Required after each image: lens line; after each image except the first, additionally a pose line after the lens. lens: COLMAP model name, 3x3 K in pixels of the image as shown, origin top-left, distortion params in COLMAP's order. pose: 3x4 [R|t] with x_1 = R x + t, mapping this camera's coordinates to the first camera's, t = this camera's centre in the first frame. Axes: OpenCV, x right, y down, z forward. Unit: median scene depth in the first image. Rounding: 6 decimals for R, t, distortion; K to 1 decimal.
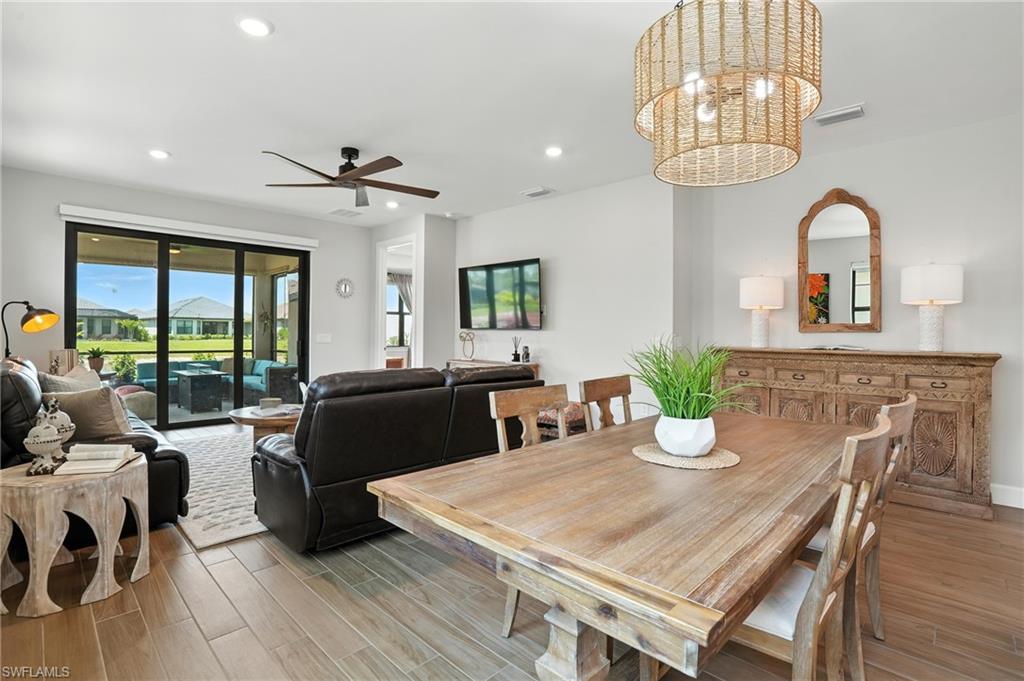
lens RADIAL K [[485.1, 0, 509.9], [0, 485.1, 336.9], [0, 0, 1]] dist [-0.057955, 0.023264]
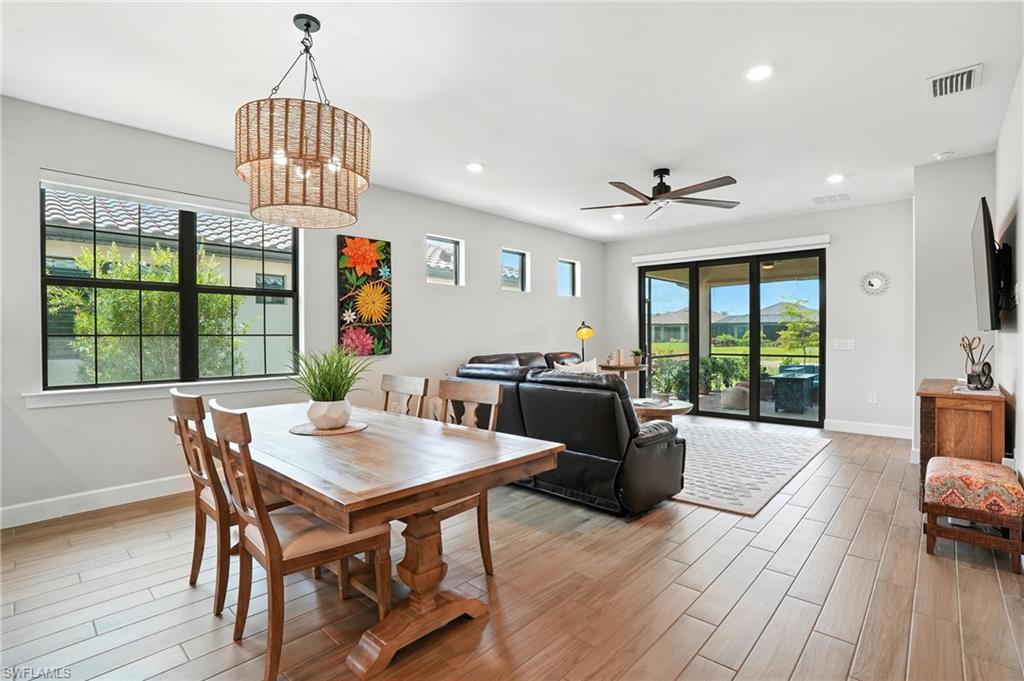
lens RADIAL K [[476.4, 0, 509.4], [0, 476.4, 336.6], [0, 0, 1]] dist [-0.055476, 0.018837]
pose [[0.021410, -0.006284, -0.999751, 0.566282], [-0.007838, 0.999948, -0.006453, -0.000748], [0.999740, 0.007975, 0.021360, 0.486888]]
